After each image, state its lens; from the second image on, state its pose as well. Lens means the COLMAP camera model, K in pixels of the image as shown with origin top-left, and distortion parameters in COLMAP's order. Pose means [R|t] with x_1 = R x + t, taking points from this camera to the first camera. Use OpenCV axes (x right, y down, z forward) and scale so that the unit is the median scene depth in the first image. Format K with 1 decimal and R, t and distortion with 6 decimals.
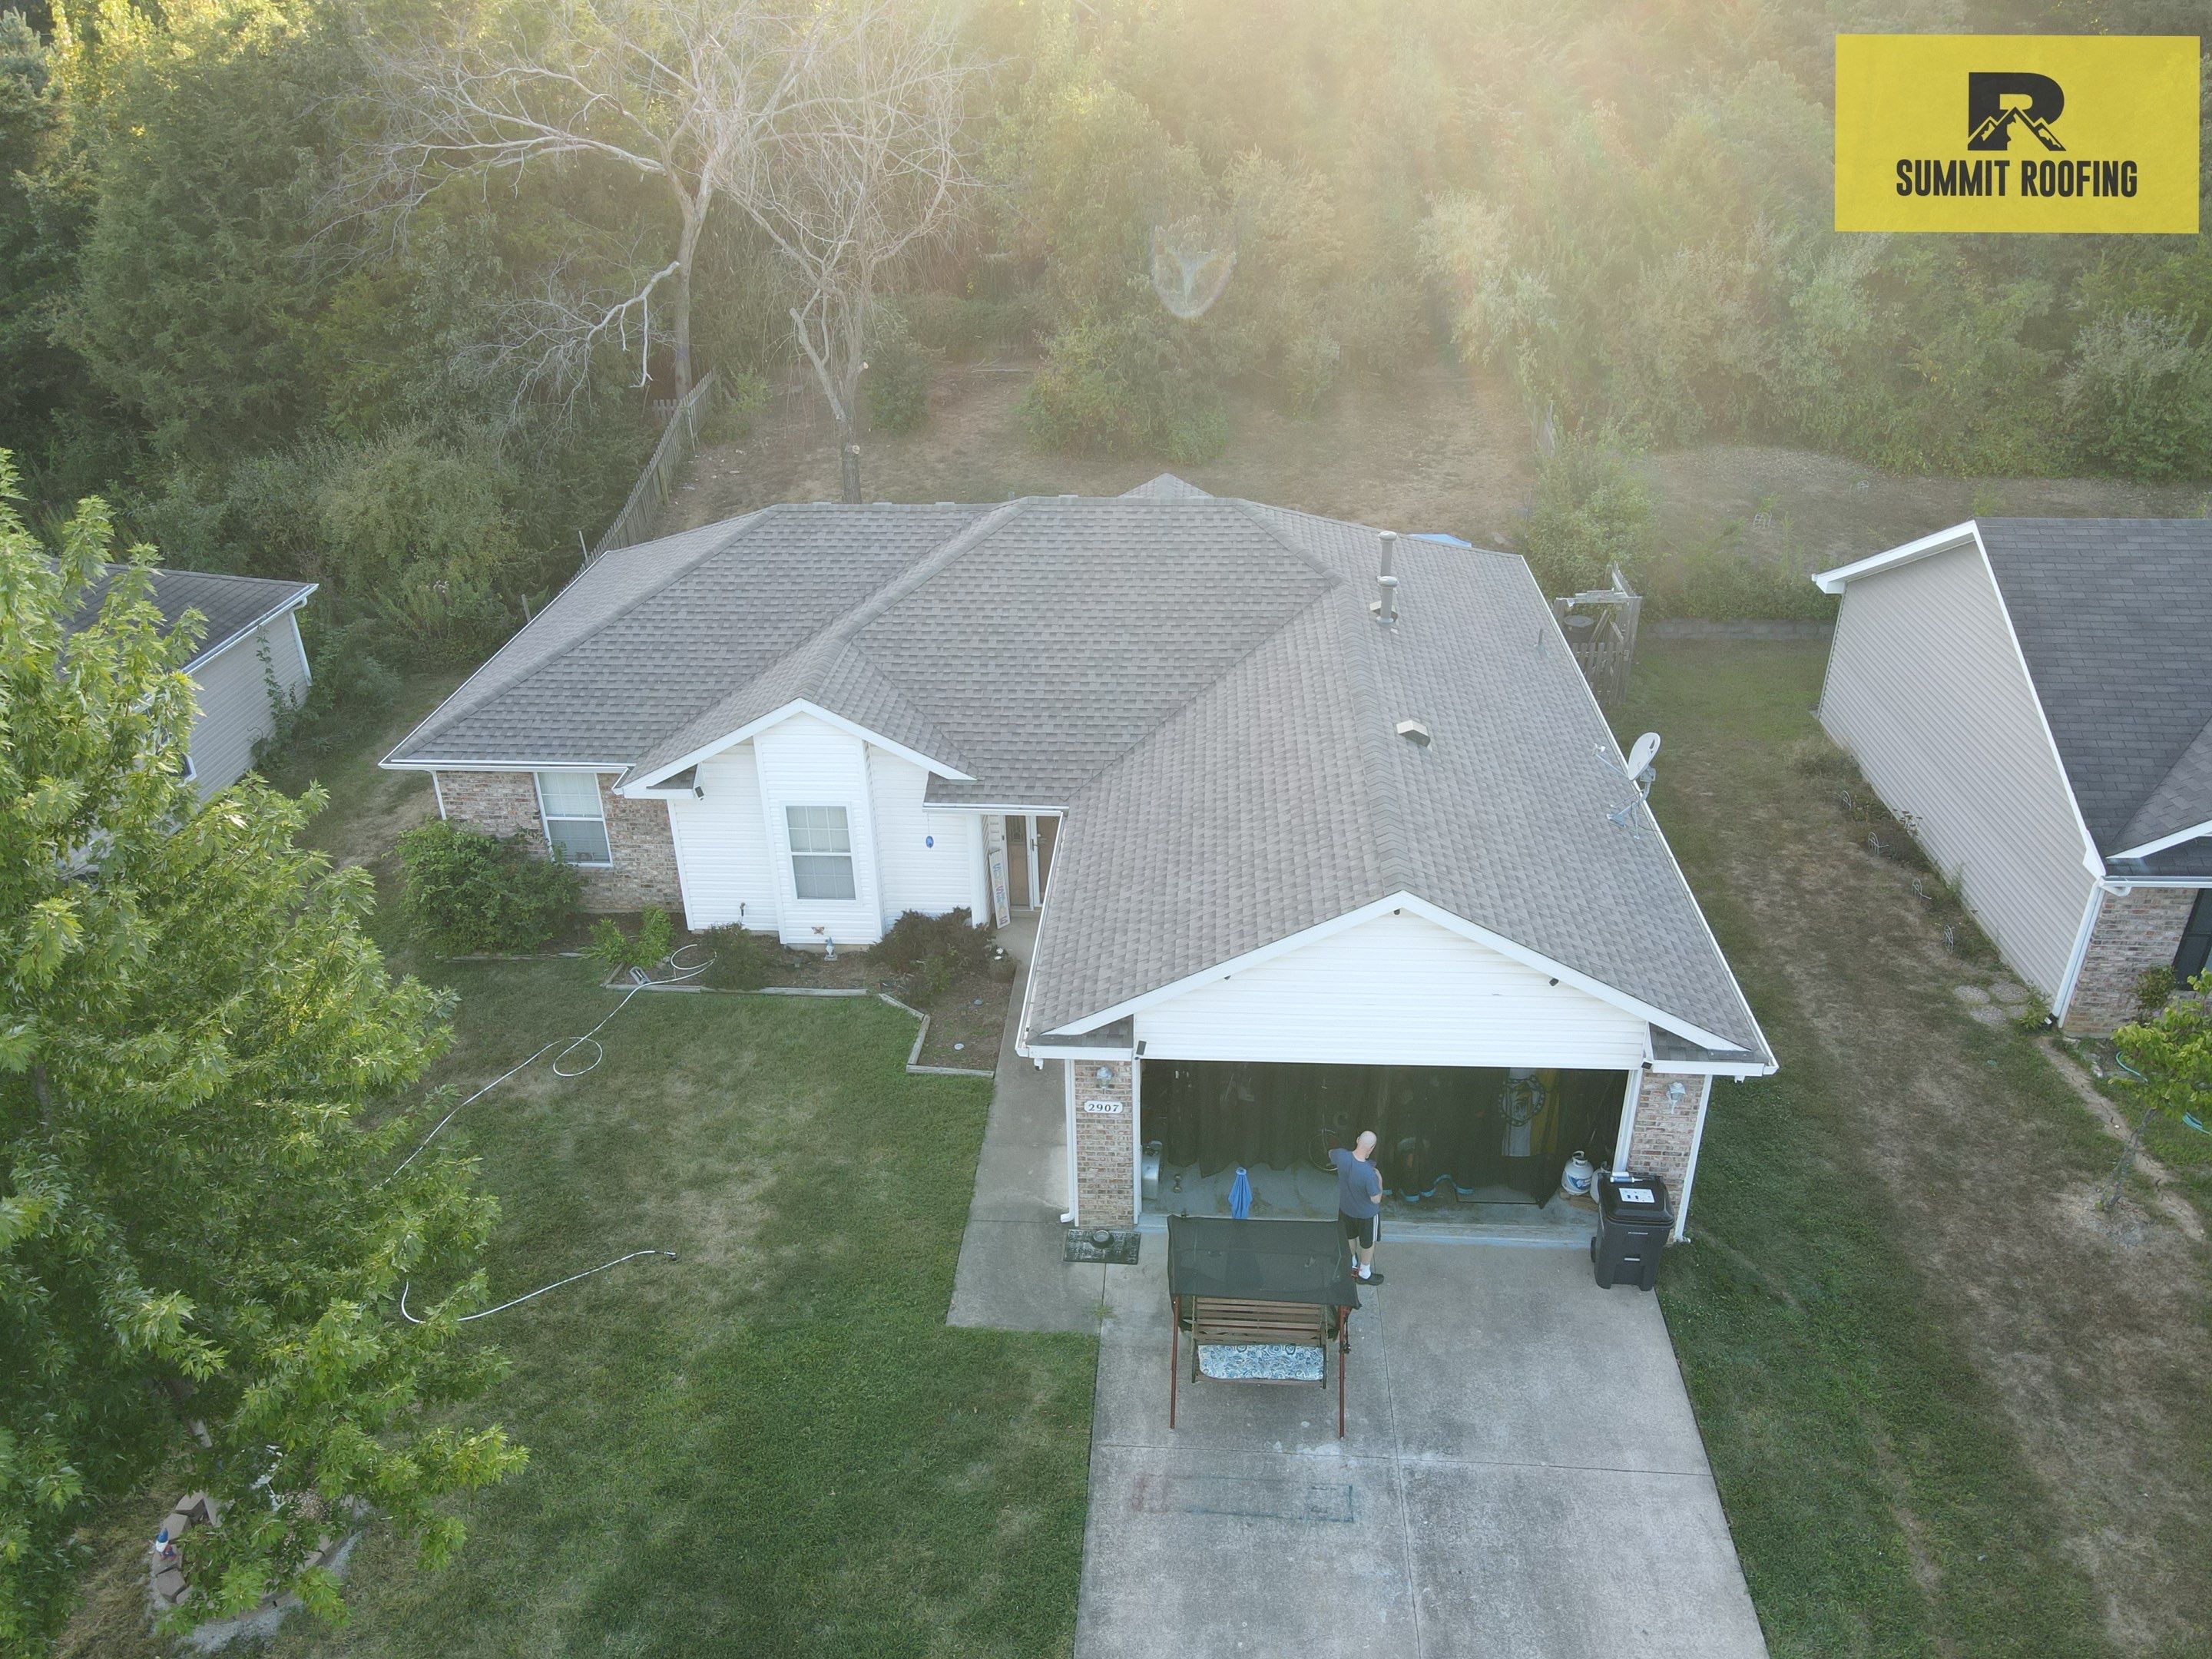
lens RADIAL K [[1631.9, 0, 1104.1], [0, 1631.9, 821.1], [0, 0, 1]] dist [0.010724, 0.013724]
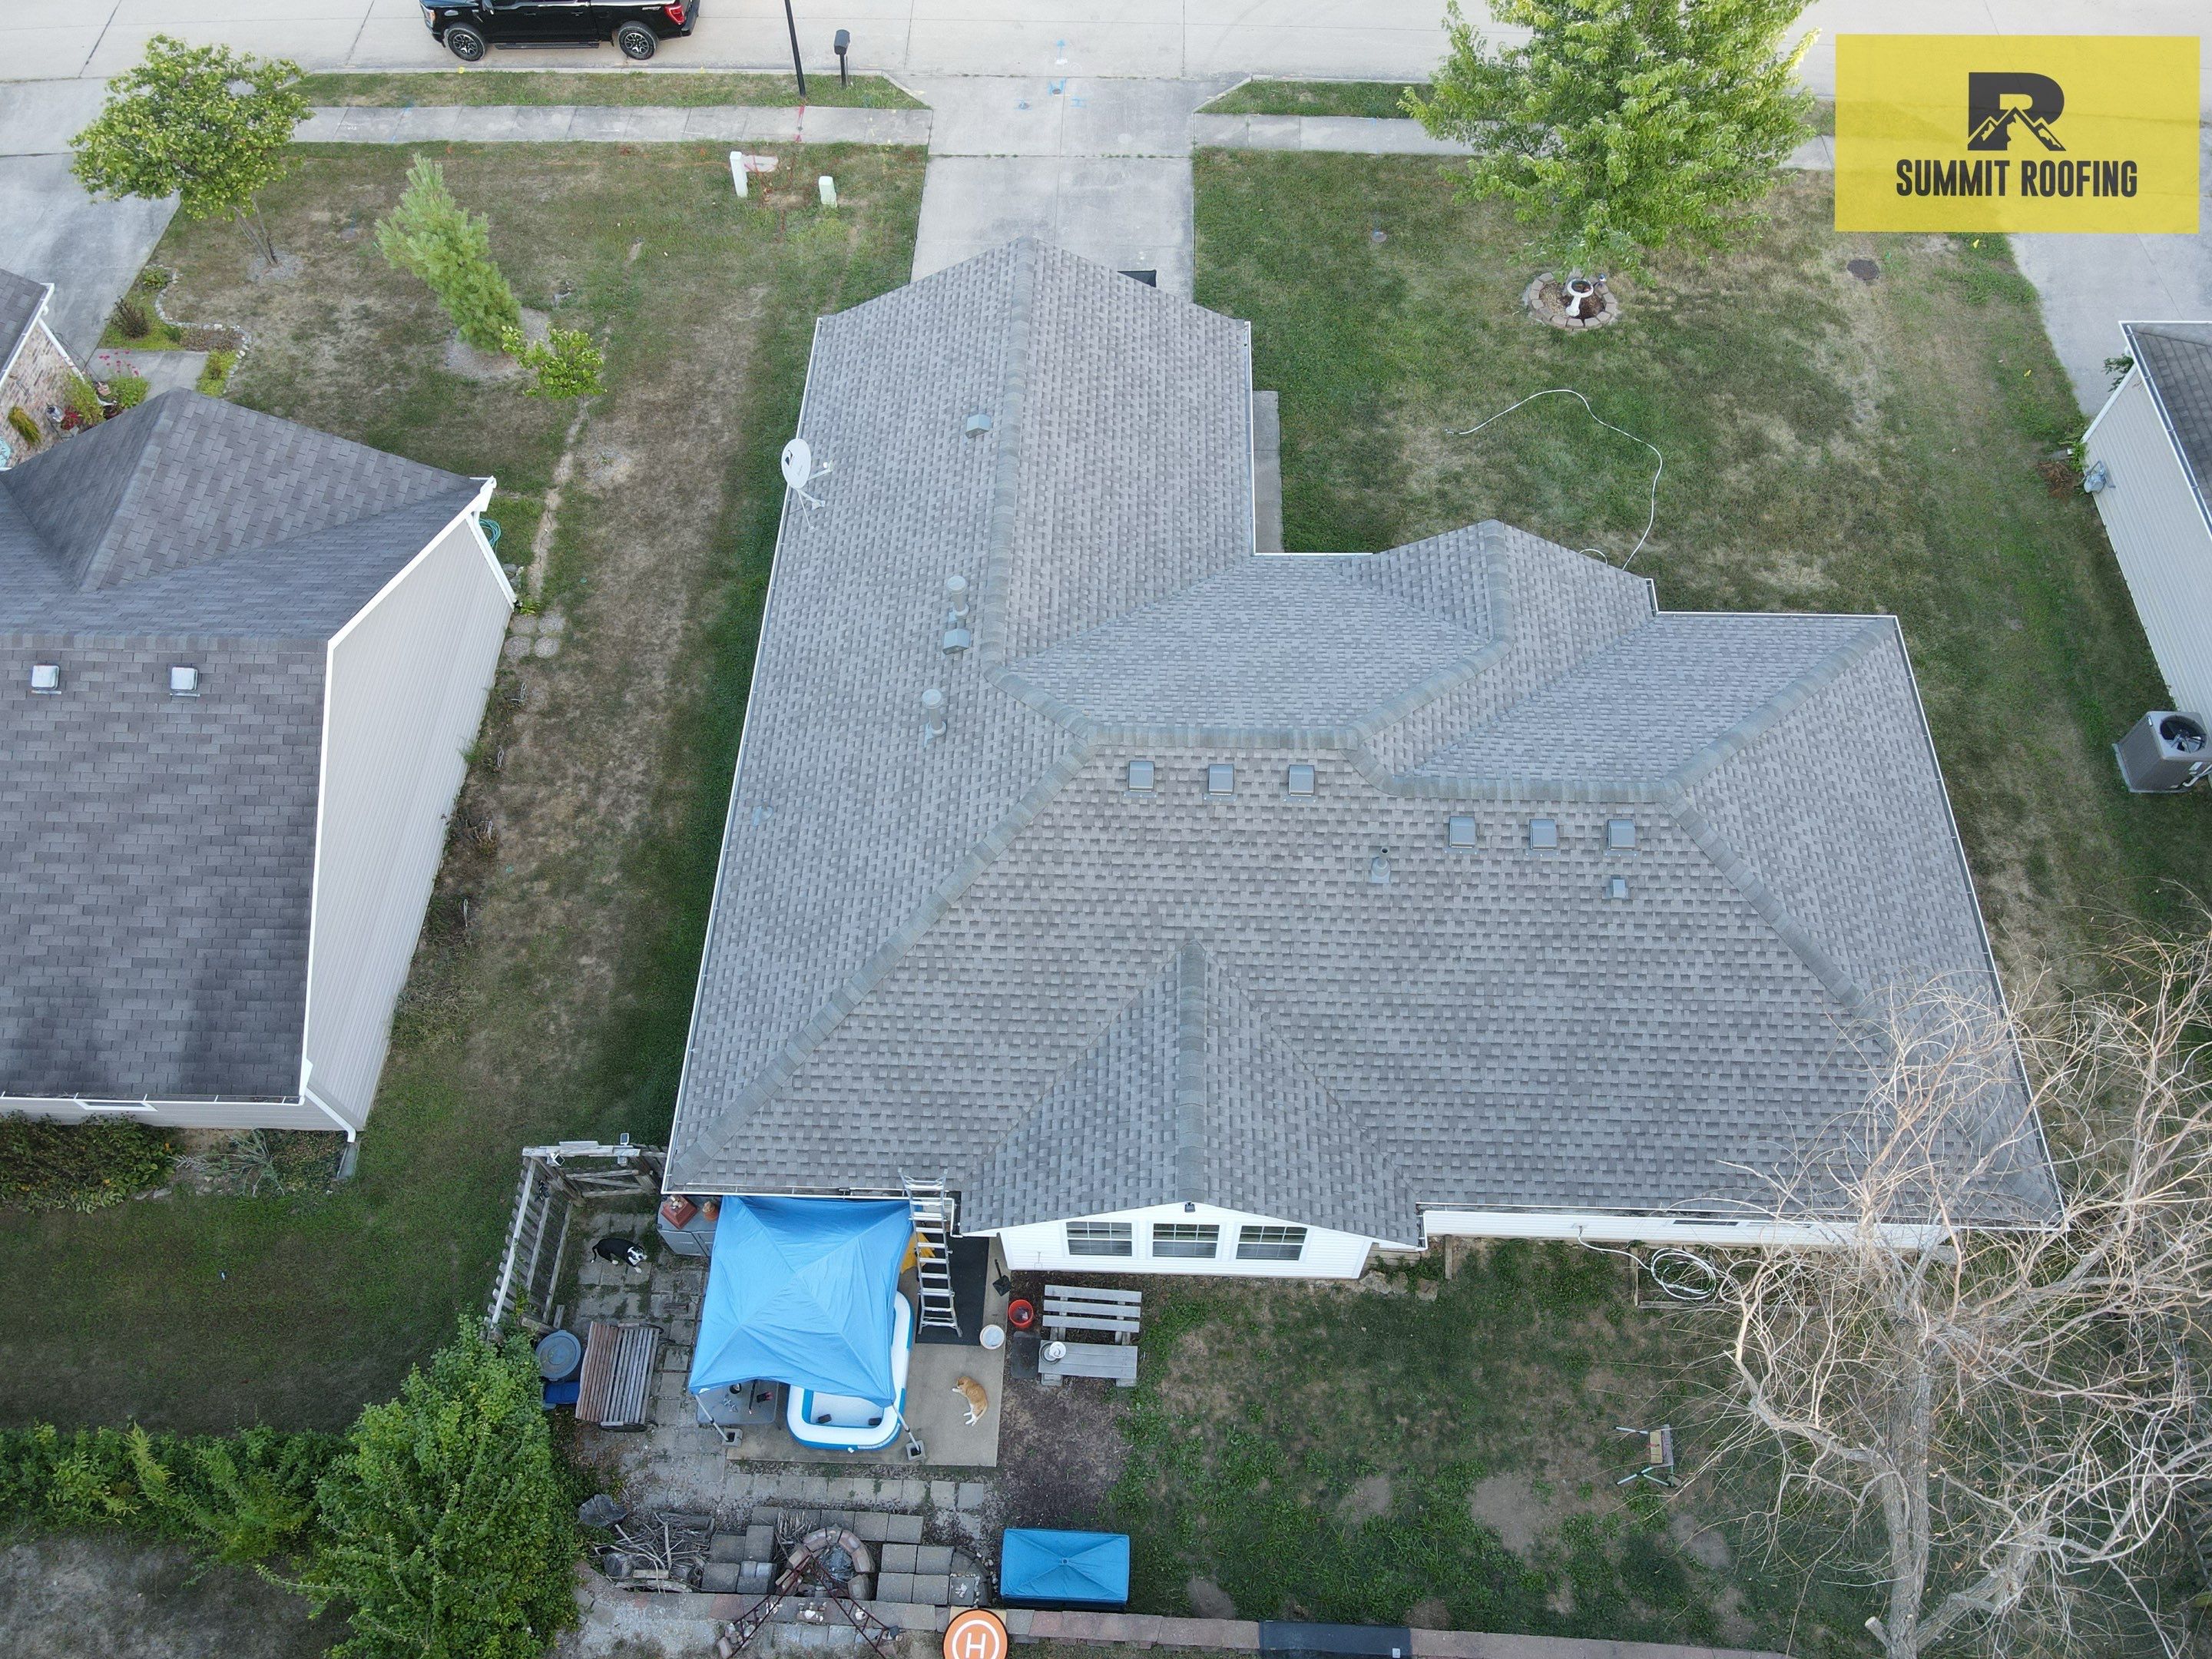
lens RADIAL K [[1631.9, 0, 1104.7], [0, 1631.9, 837.1], [0, 0, 1]] dist [0.010724, 0.013724]
pose [[-0.998890, 0.045989, 0.010163, 0.080013], [0.013144, 0.065004, 0.997798, -1.161149], [0.045227, 0.996825, -0.065537, 1.243289]]
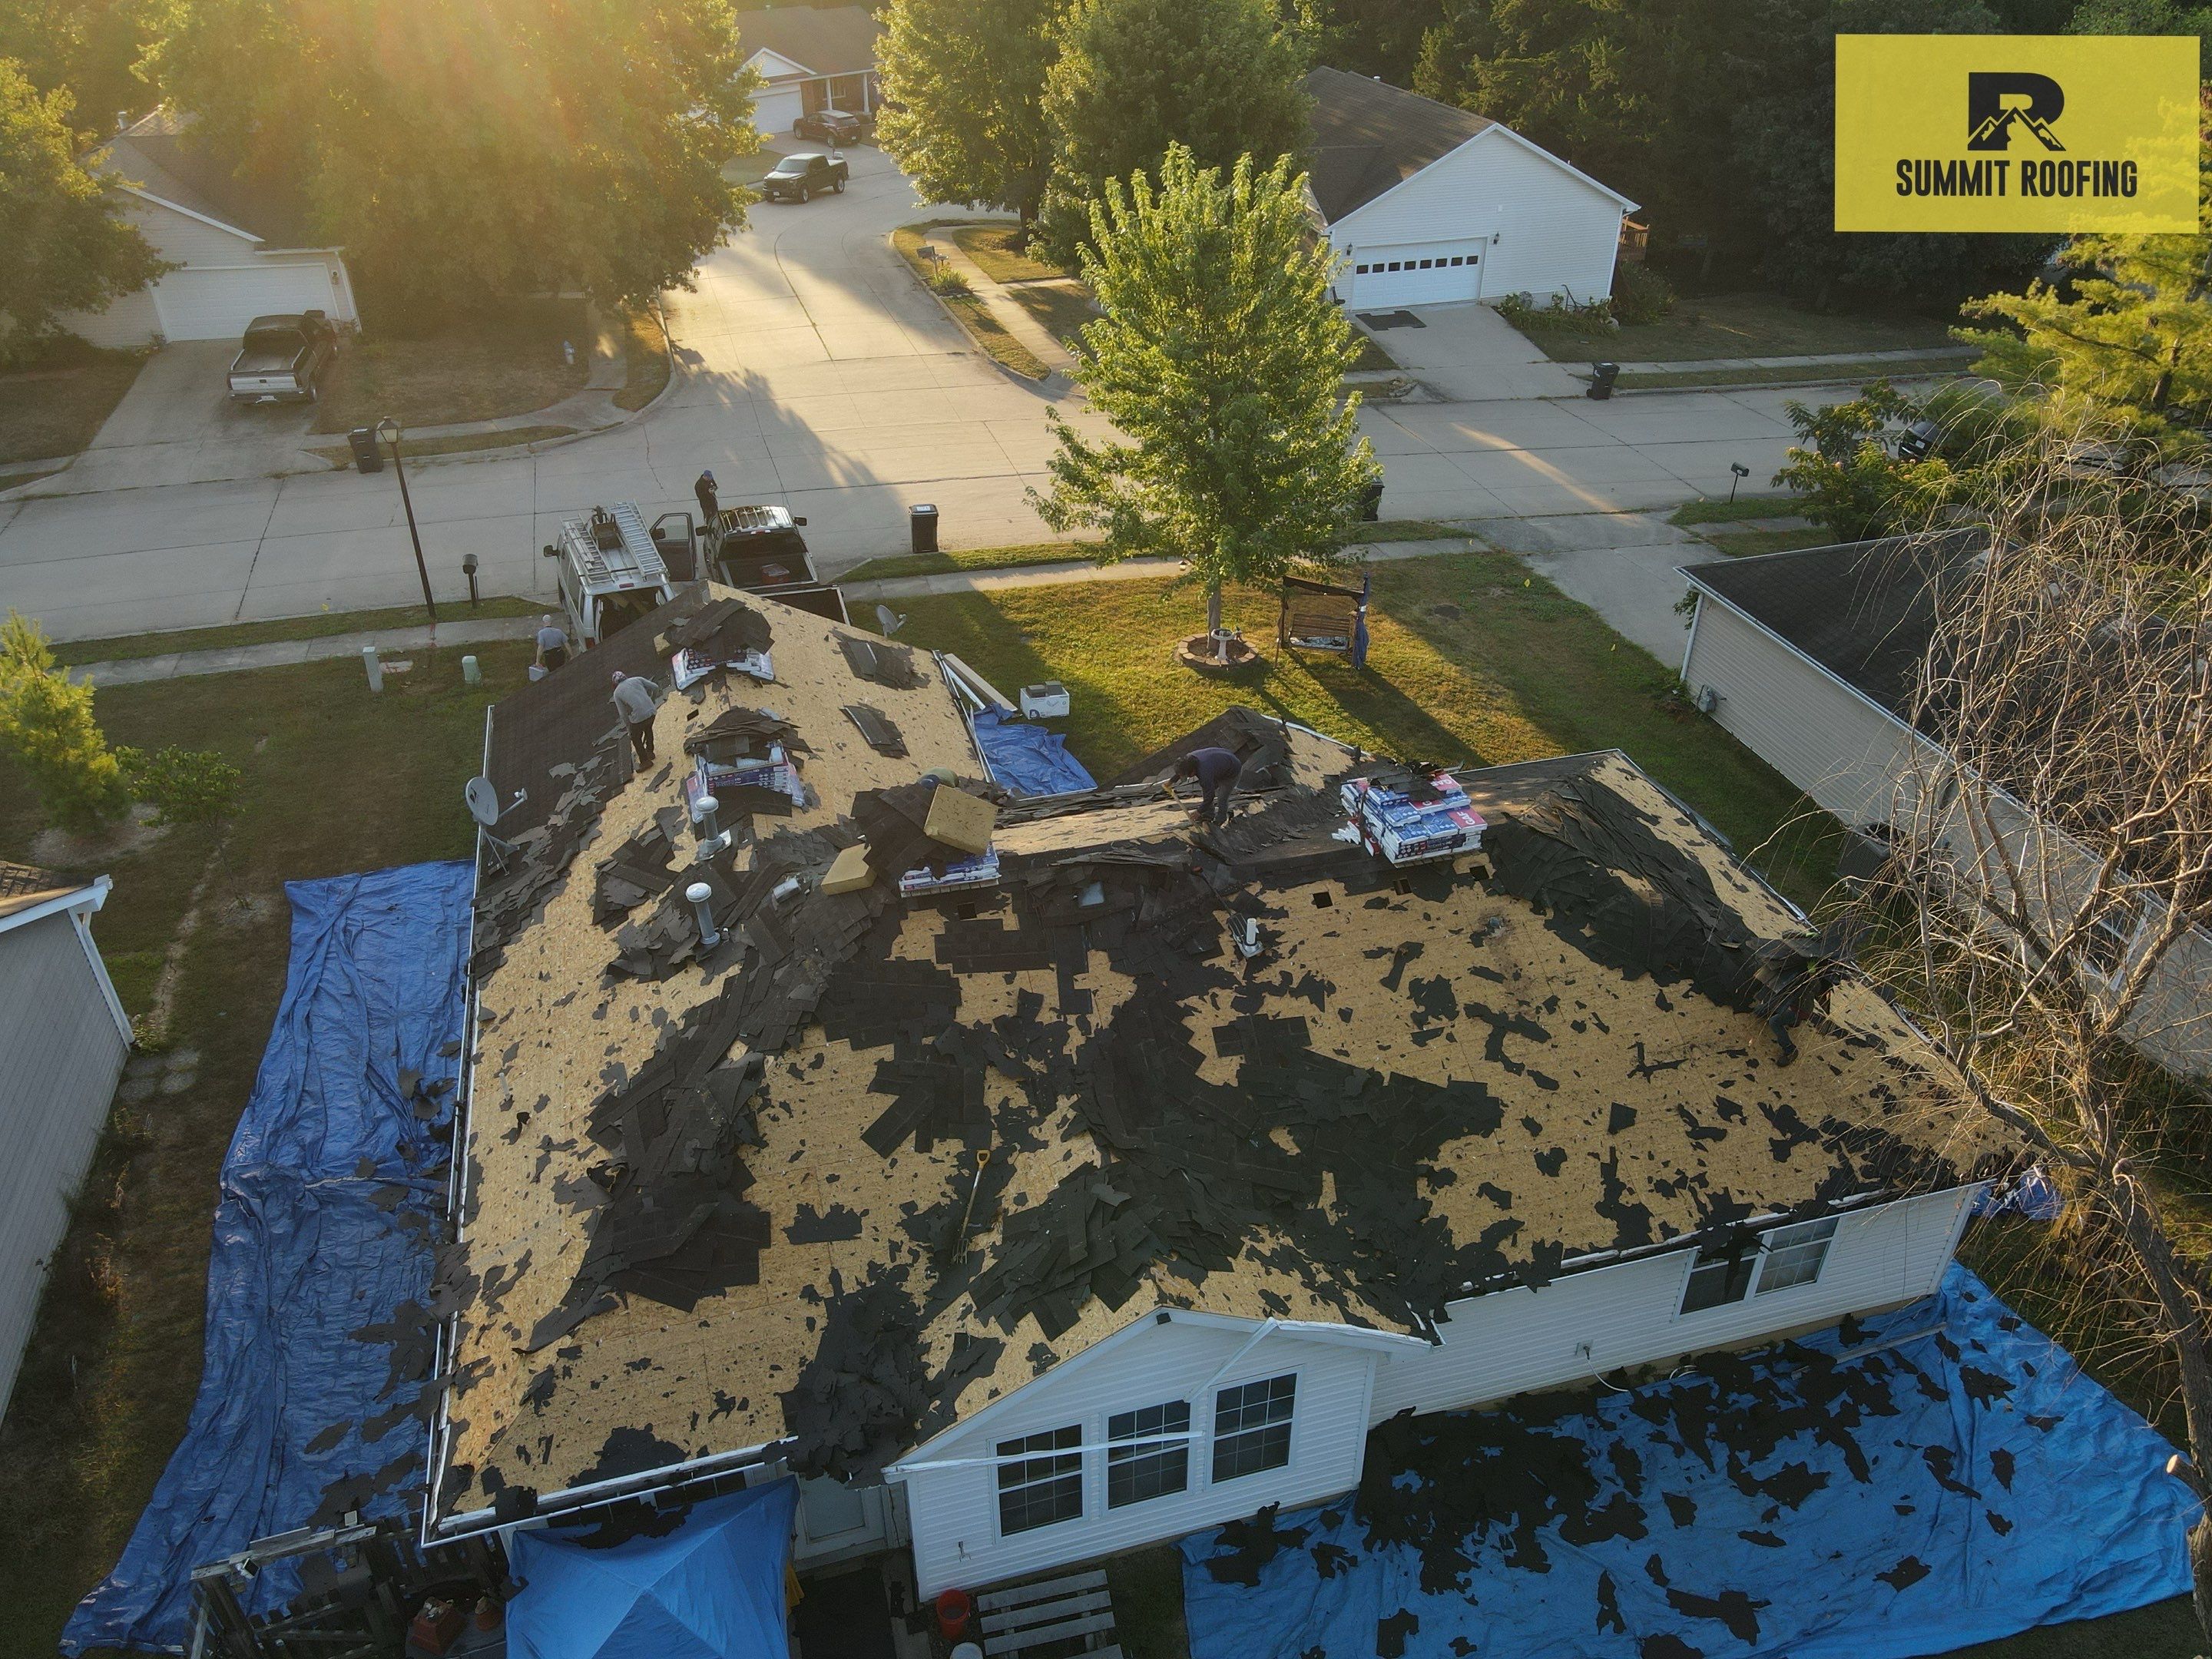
lens RADIAL K [[1631.9, 0, 1110.9], [0, 1631.9, 826.1], [0, 0, 1]] dist [0.010724, 0.013724]
pose [[-0.941705, 0.194940, -0.274207, 0.217185], [-0.141948, 0.508719, 0.849150, -0.956384], [0.305028, 0.838572, -0.451392, 1.509696]]
